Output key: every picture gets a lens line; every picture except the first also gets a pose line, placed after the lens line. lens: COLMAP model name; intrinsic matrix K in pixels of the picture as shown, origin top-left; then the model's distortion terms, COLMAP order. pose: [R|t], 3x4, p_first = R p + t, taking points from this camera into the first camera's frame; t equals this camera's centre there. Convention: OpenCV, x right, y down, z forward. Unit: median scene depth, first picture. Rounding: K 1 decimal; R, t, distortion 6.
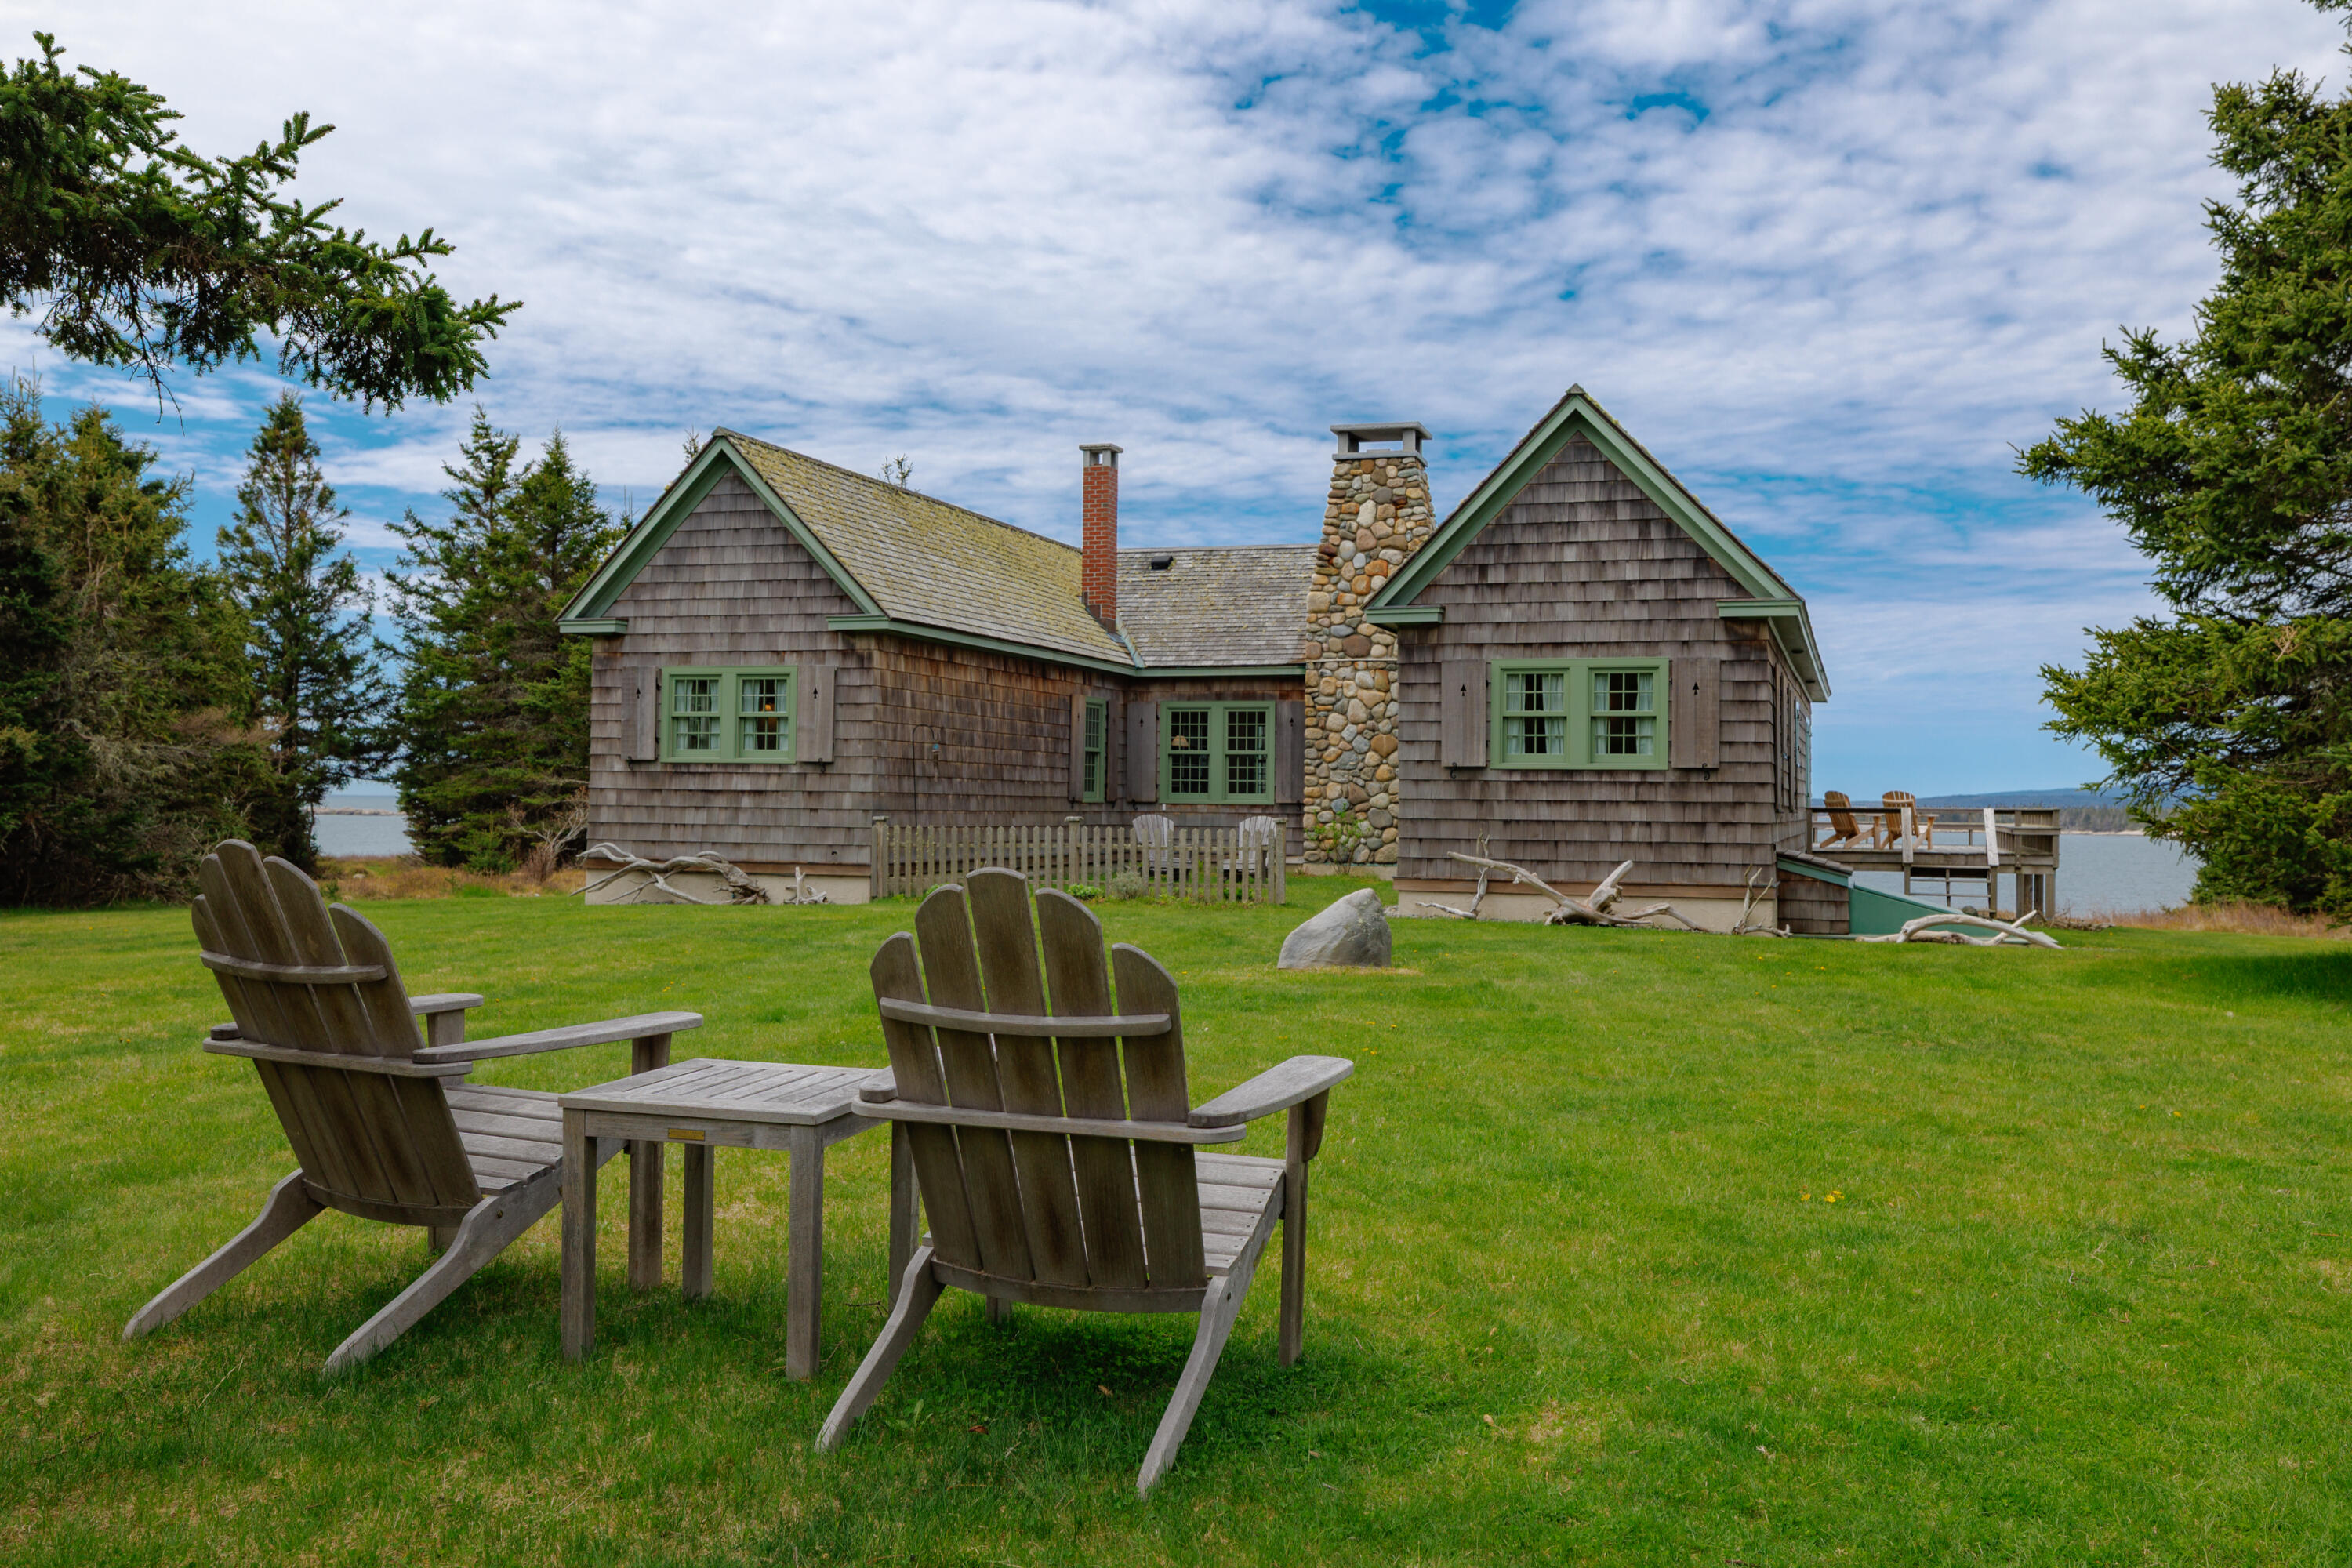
lens RADIAL K [[2077.9, 0, 1176.0], [0, 2077.9, 784.0], [0, 0, 1]] dist [0.002327, 0.000074]
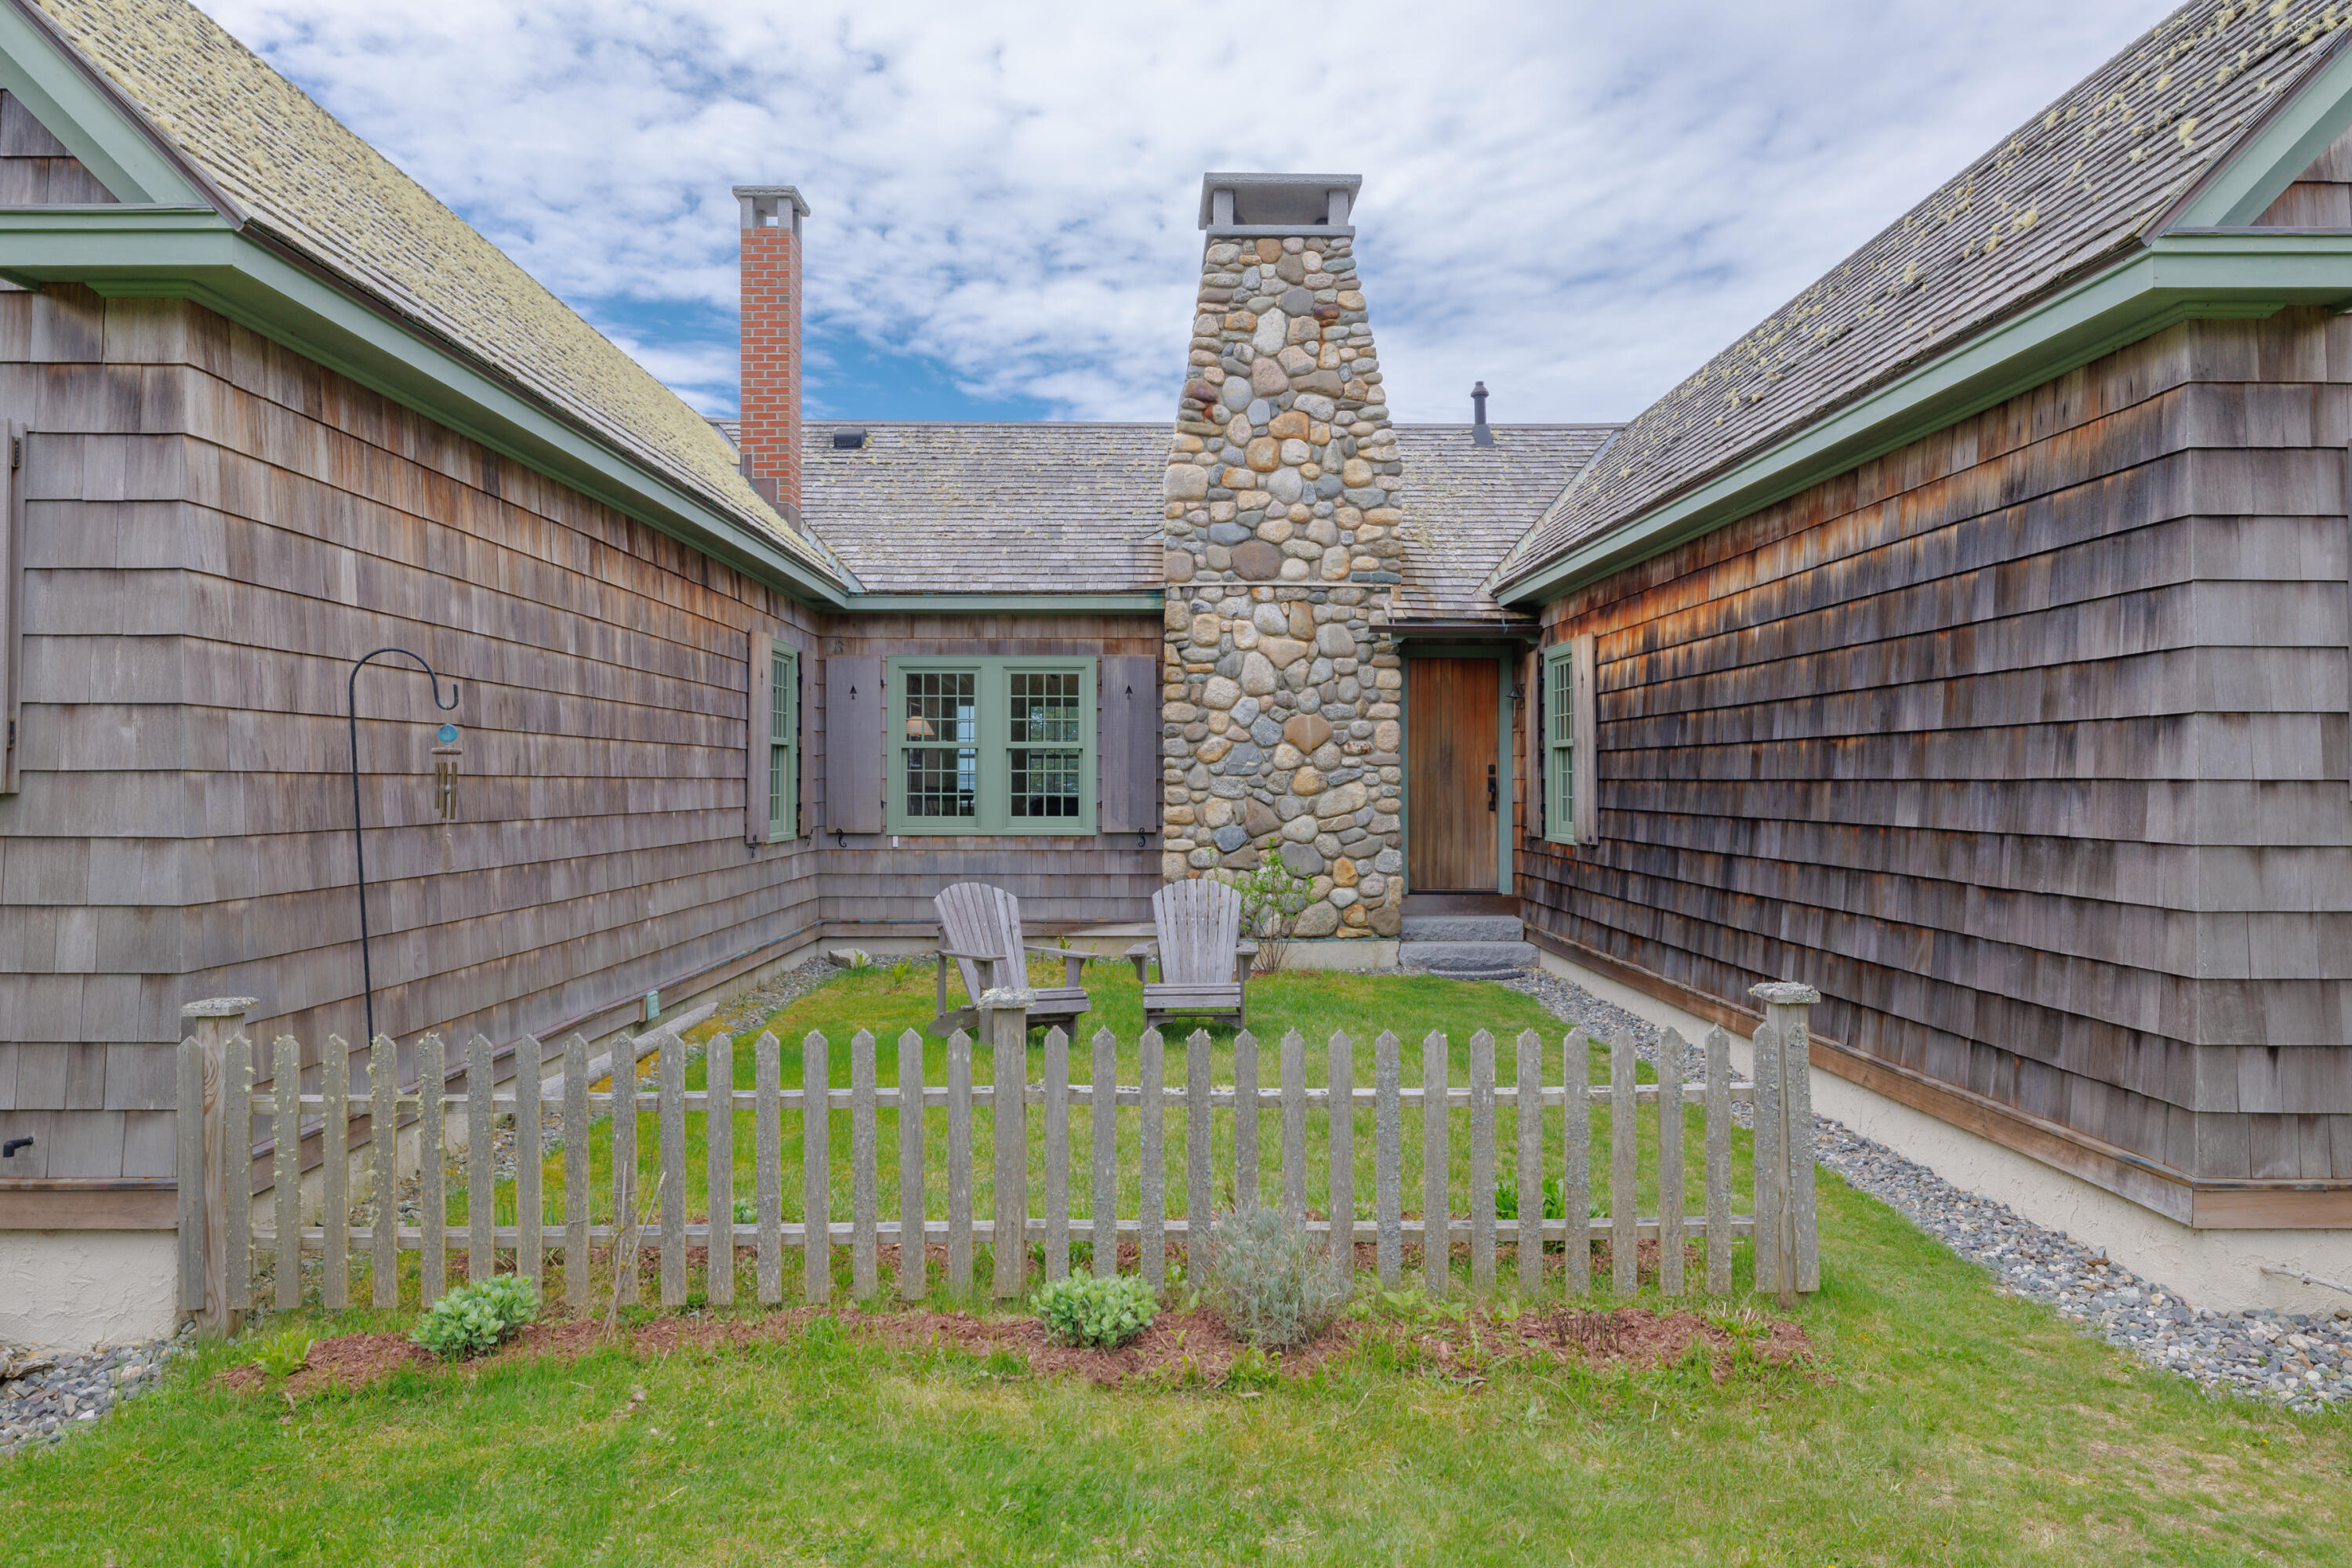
lens RADIAL K [[1502.1, 0, 1179.7], [0, 1502.1, 779.6], [0, 0, 1]] dist [-0.007057, -0.002574]
pose [[0.944574, -0.009536, 0.328159, -0.069971], [0.005978, 0.999912, 0.011850, -0.010678], [-0.328244, -0.009231, 0.944548, 0.613177]]
